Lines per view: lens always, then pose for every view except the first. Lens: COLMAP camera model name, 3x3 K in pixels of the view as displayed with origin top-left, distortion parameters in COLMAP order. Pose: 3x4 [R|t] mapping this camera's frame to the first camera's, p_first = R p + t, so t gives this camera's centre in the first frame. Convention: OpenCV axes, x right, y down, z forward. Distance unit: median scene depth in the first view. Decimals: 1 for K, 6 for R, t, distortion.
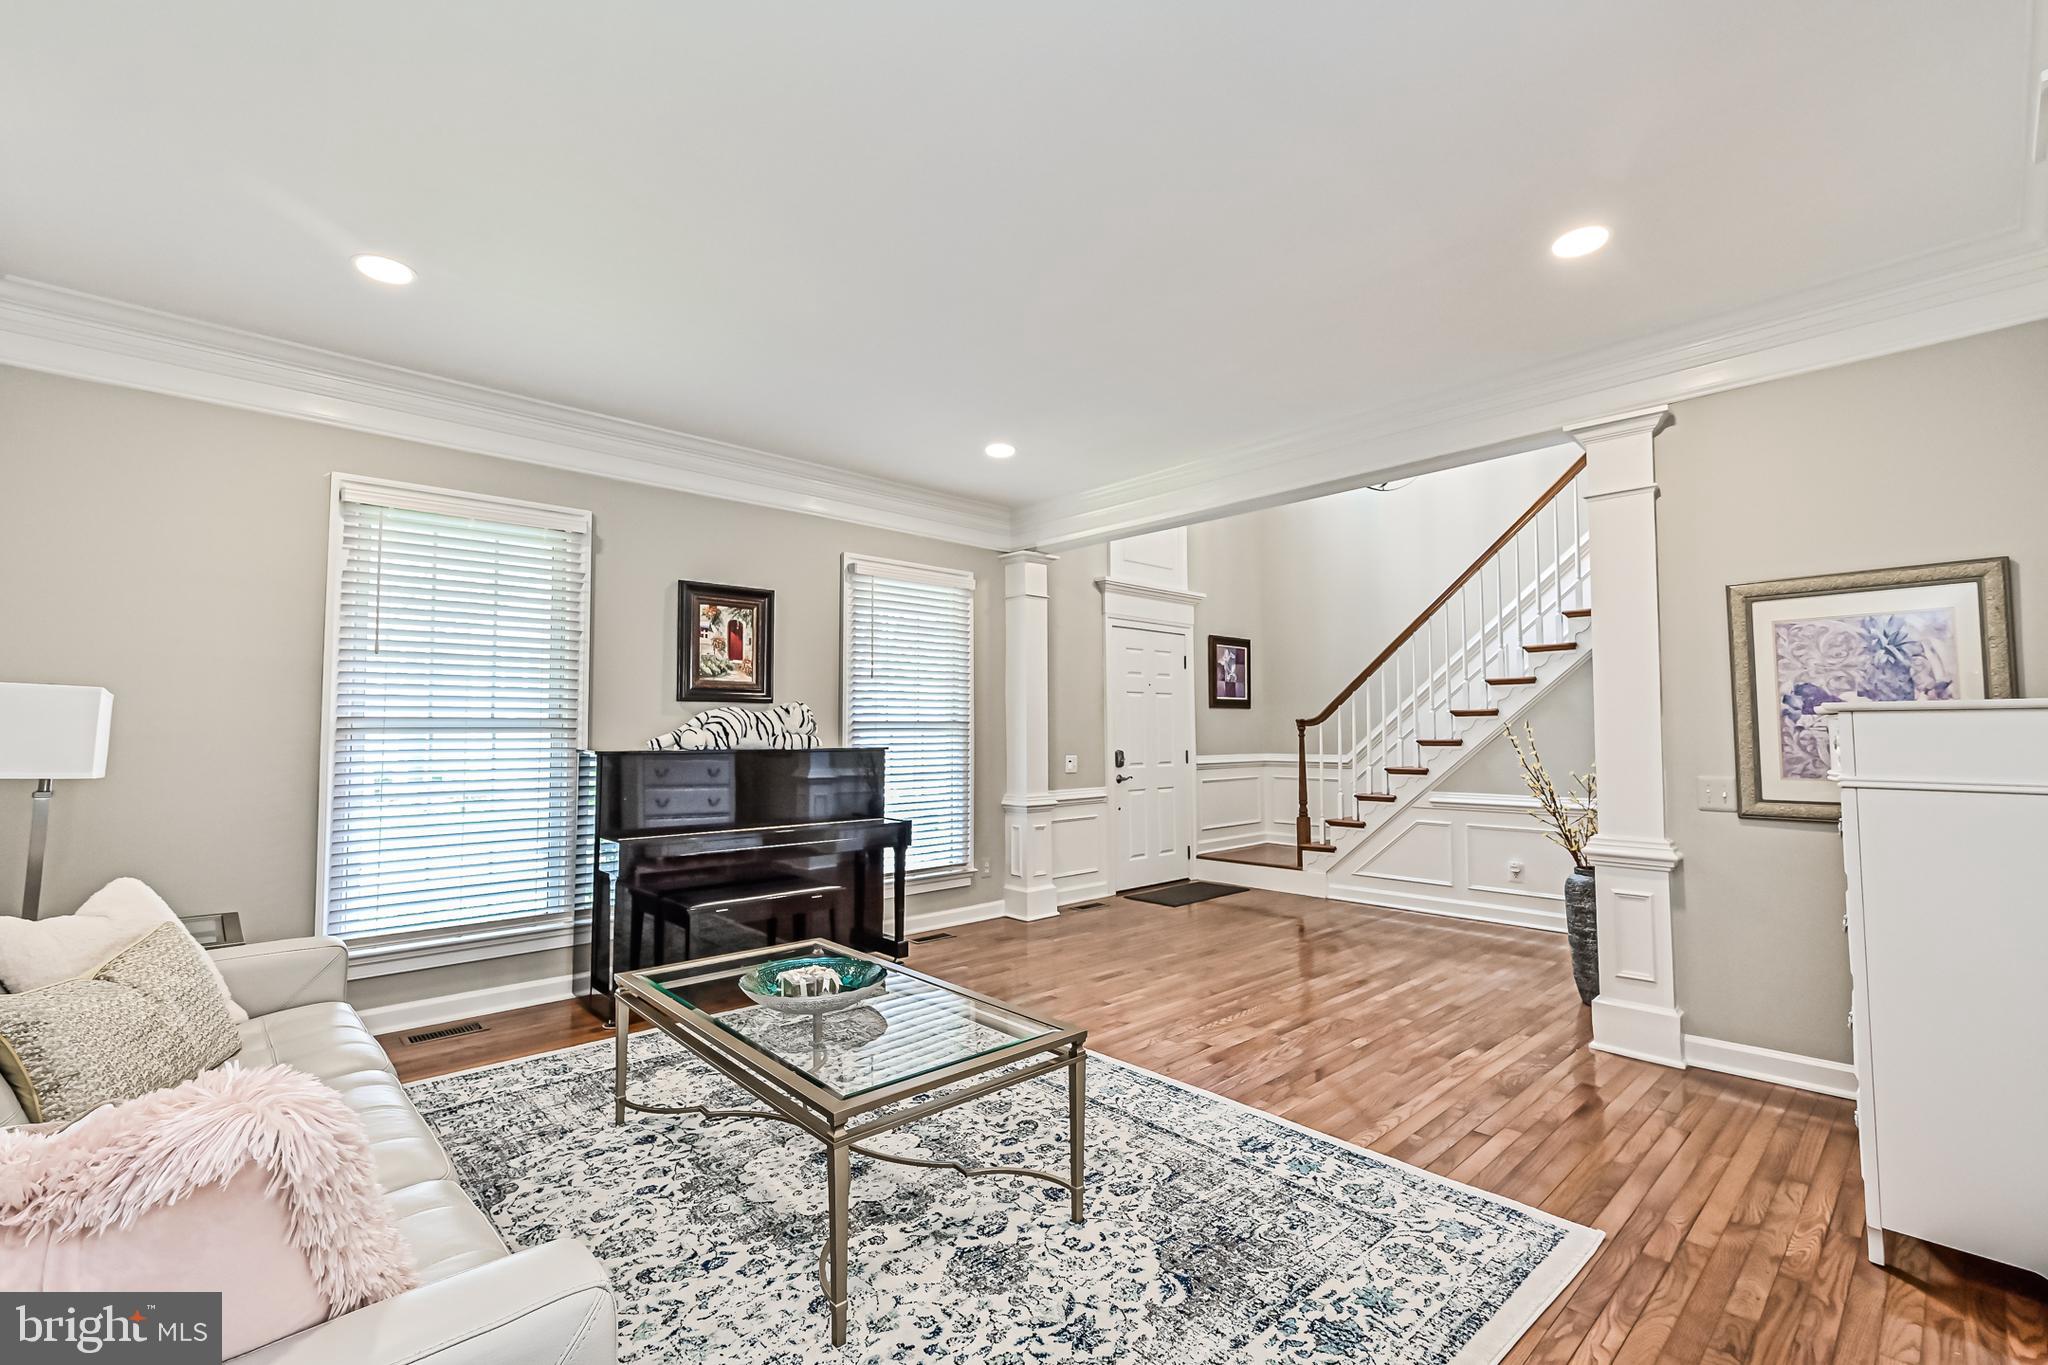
lens RADIAL K [[873.0, 0, 1031.9], [0, 873.0, 682.3], [0, 0, 1]] dist [-0.000801, -0.000058]
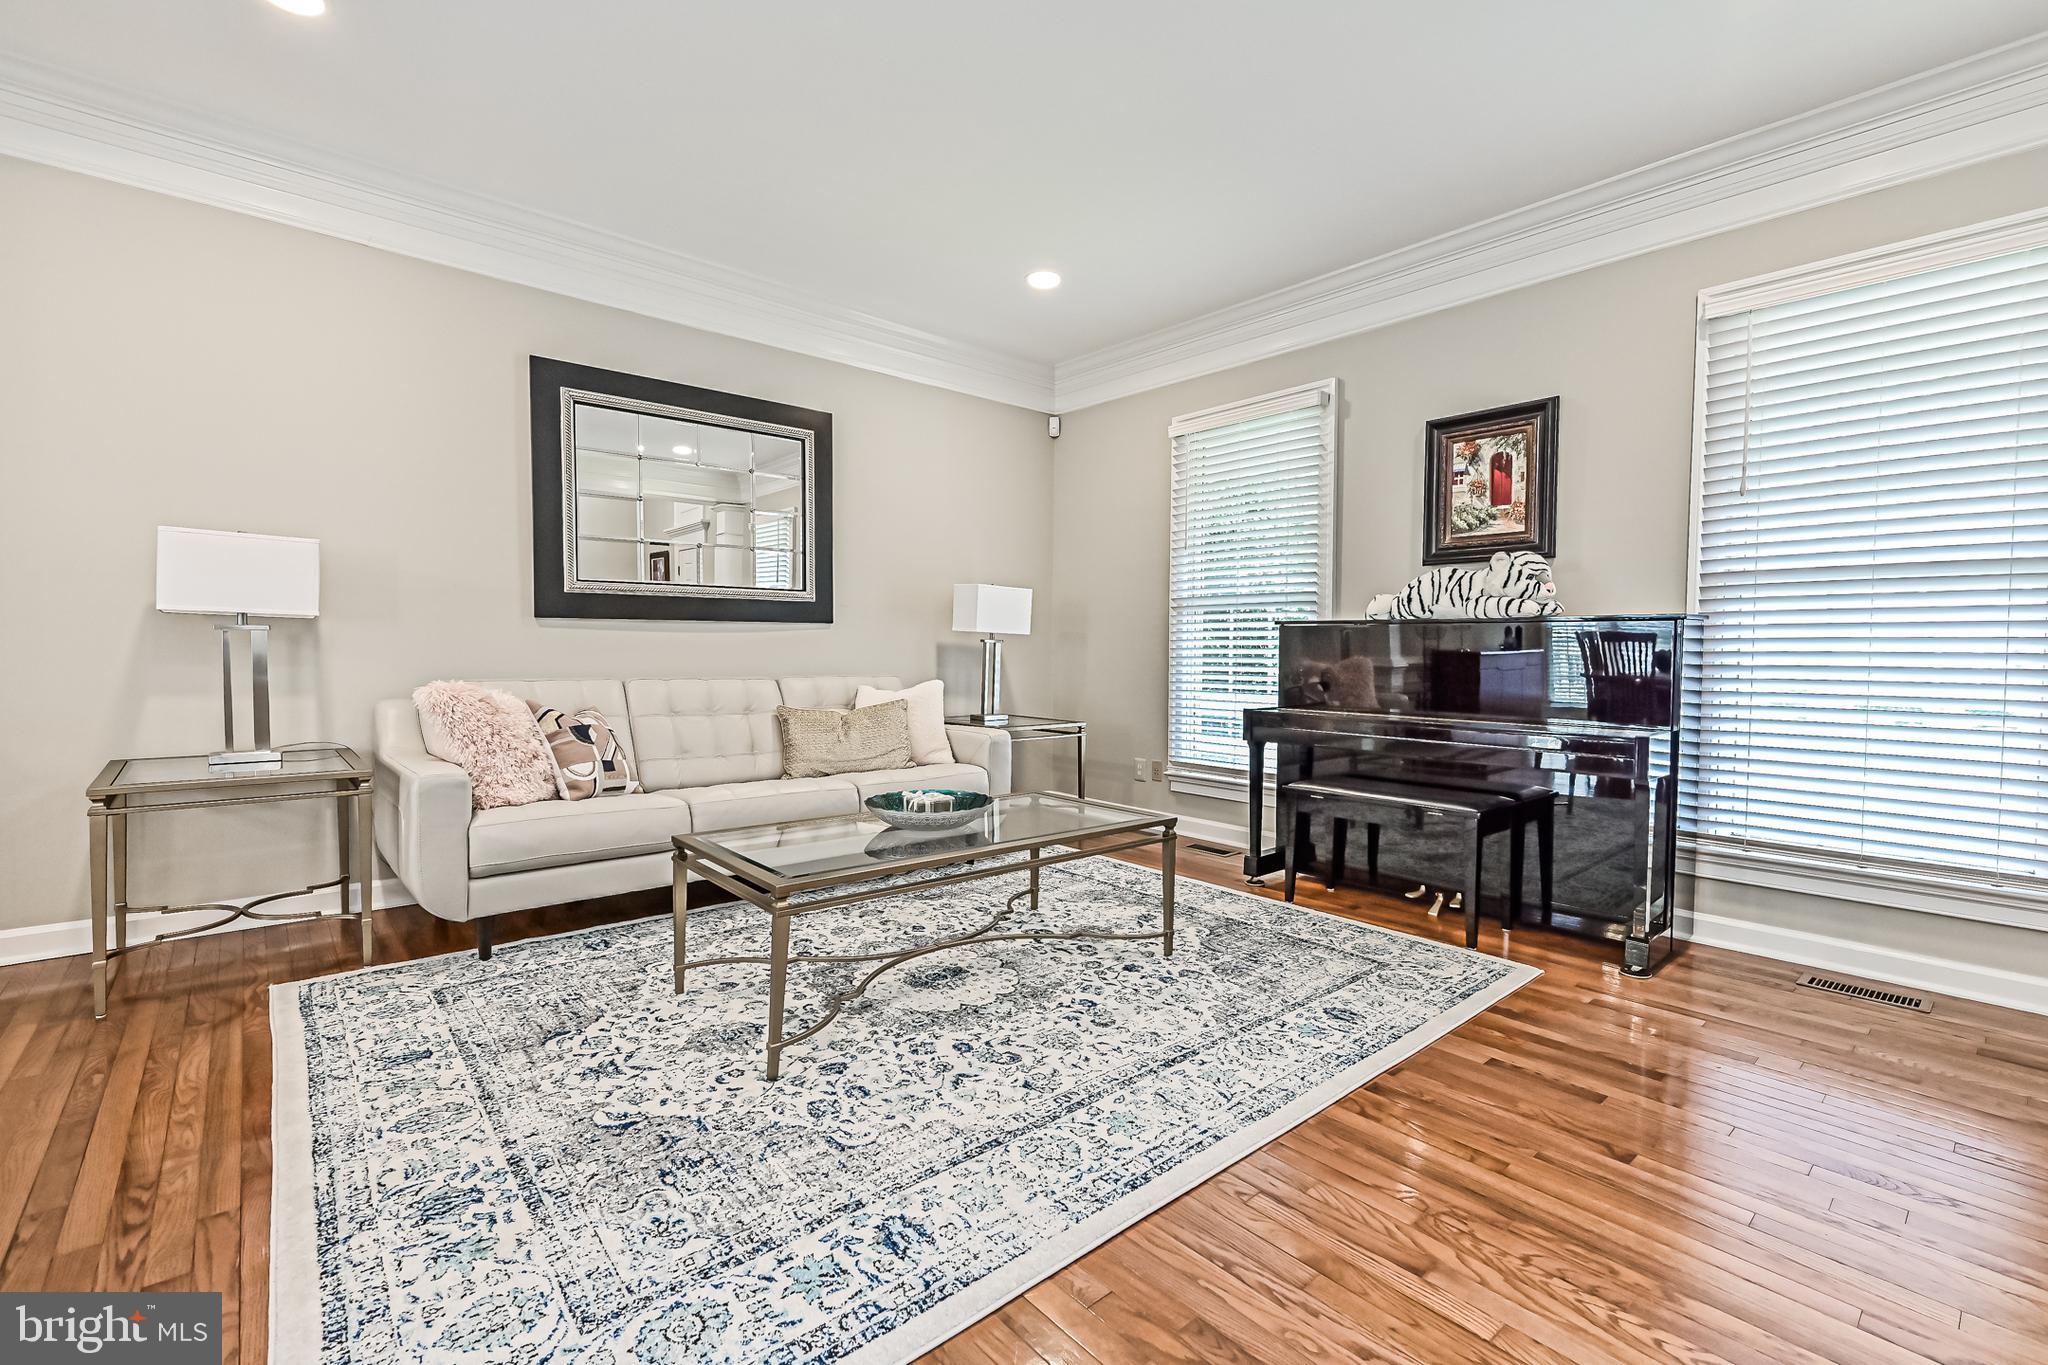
lens RADIAL K [[889.8, 0, 1035.3], [0, 889.8, 678.6], [0, 0, 1]] dist [-0.000287, 0.000258]
pose [[-0.022734, 0.036459, -0.999077, 0.779187], [0.050469, 0.998102, 0.035275, 0.133902], [0.998467, -0.049621, -0.024531, 1.048812]]
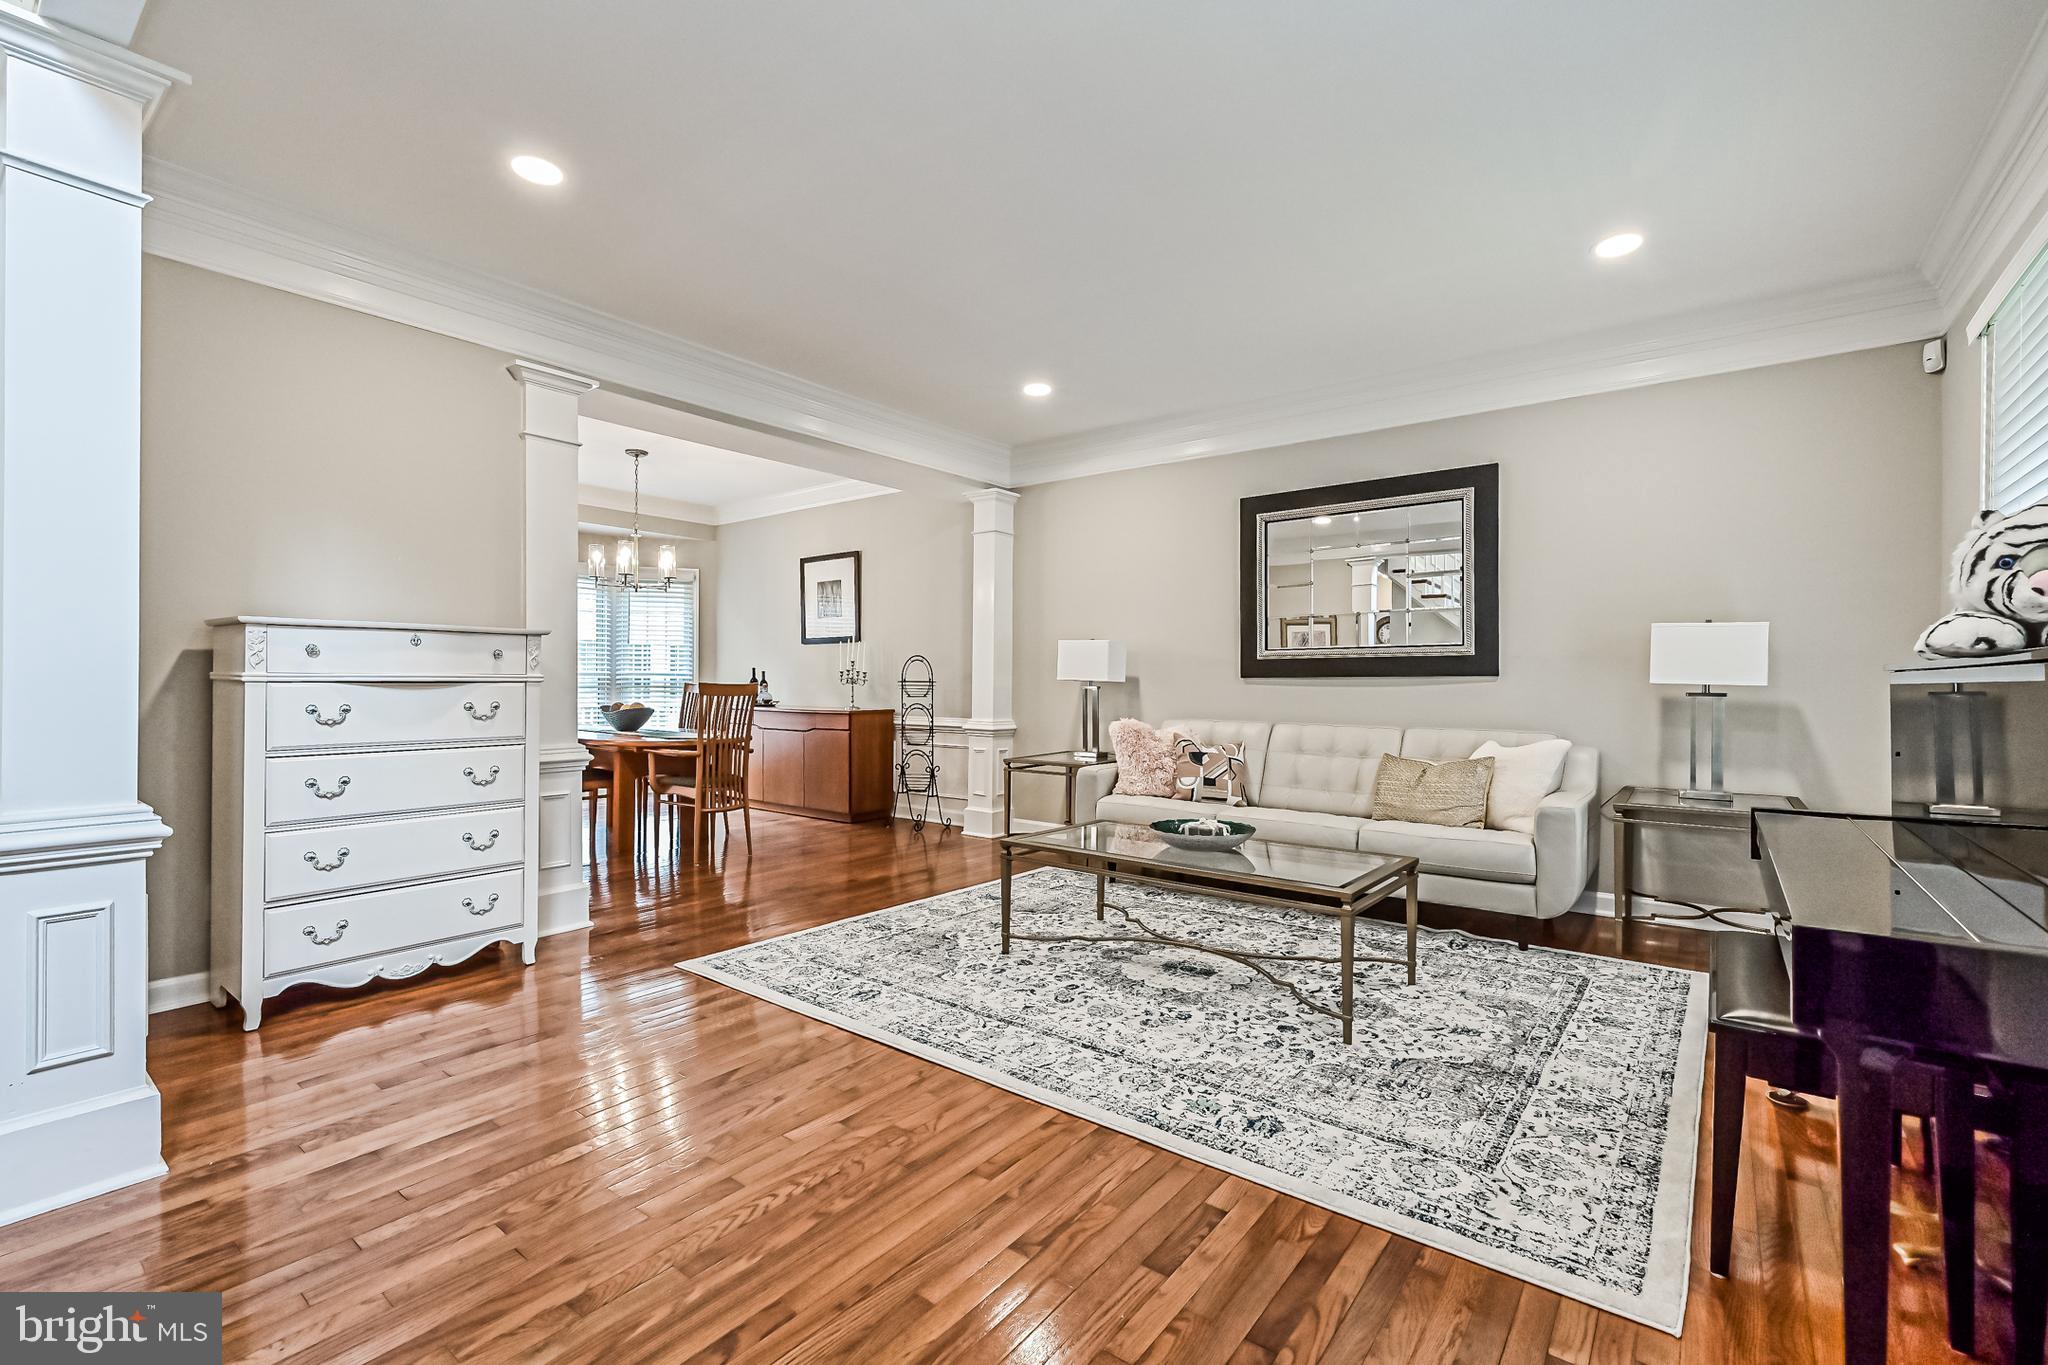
lens RADIAL K [[889.8, 0, 1035.3], [0, 889.8, 678.6], [0, 0, 1]] dist [-0.000287, 0.000258]
pose [[-0.985072, -0.002073, -0.172131, 0.222804], [0.008735, 0.998038, -0.062007, 0.169099], [0.171922, -0.062584, -0.983121, 2.098883]]
